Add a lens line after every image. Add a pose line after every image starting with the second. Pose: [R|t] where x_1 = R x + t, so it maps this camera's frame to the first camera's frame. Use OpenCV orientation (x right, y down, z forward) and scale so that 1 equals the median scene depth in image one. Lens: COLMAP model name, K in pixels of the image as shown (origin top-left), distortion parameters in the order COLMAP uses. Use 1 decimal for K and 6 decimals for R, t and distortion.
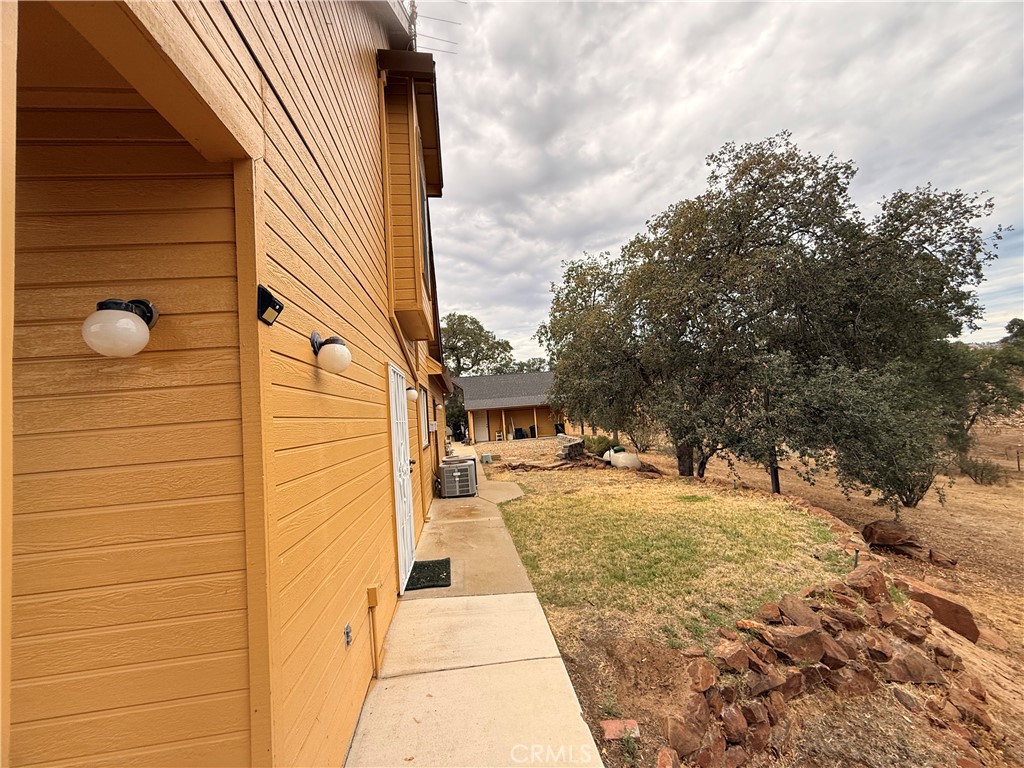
lens RADIAL K [[410.6, 0, 511.5], [0, 410.6, 385.9], [0, 0, 1]] dist [-0.001094, -0.000109]
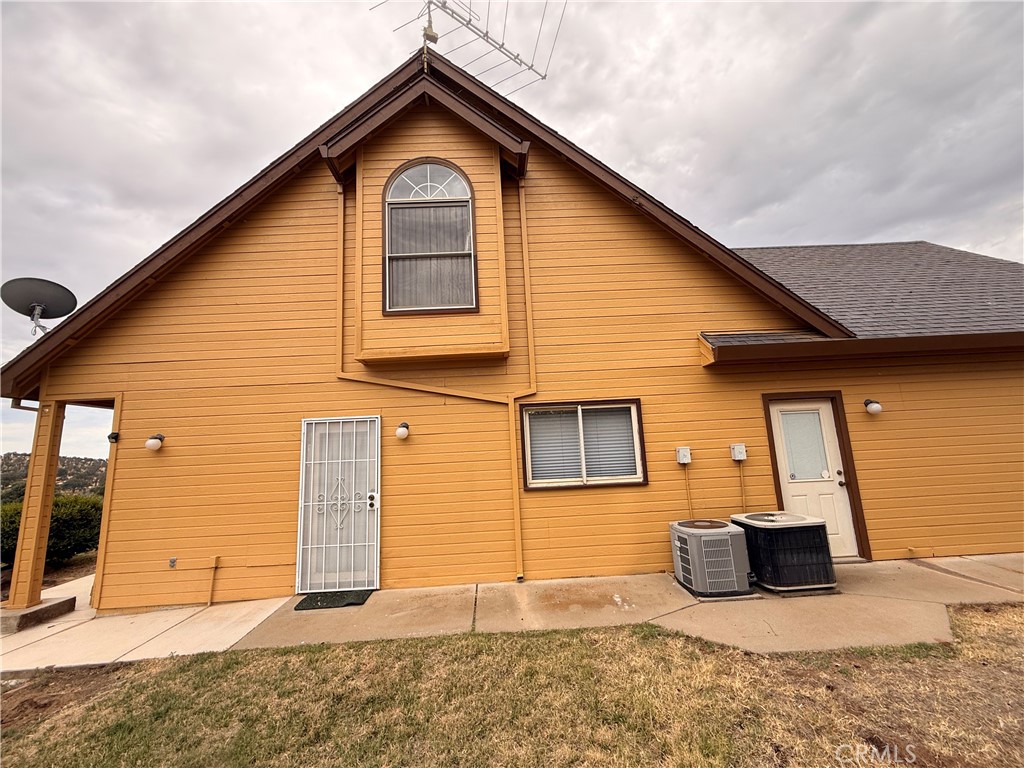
lens RADIAL K [[410.6, 0, 513.1], [0, 410.6, 383.5], [0, 0, 1]] dist [-0.001094, -0.000109]
pose [[-0.099648, -0.087904, -0.991132, 0.516125], [0.129648, 0.986451, -0.100524, 0.024893], [0.986540, -0.138515, -0.086901, 0.928804]]
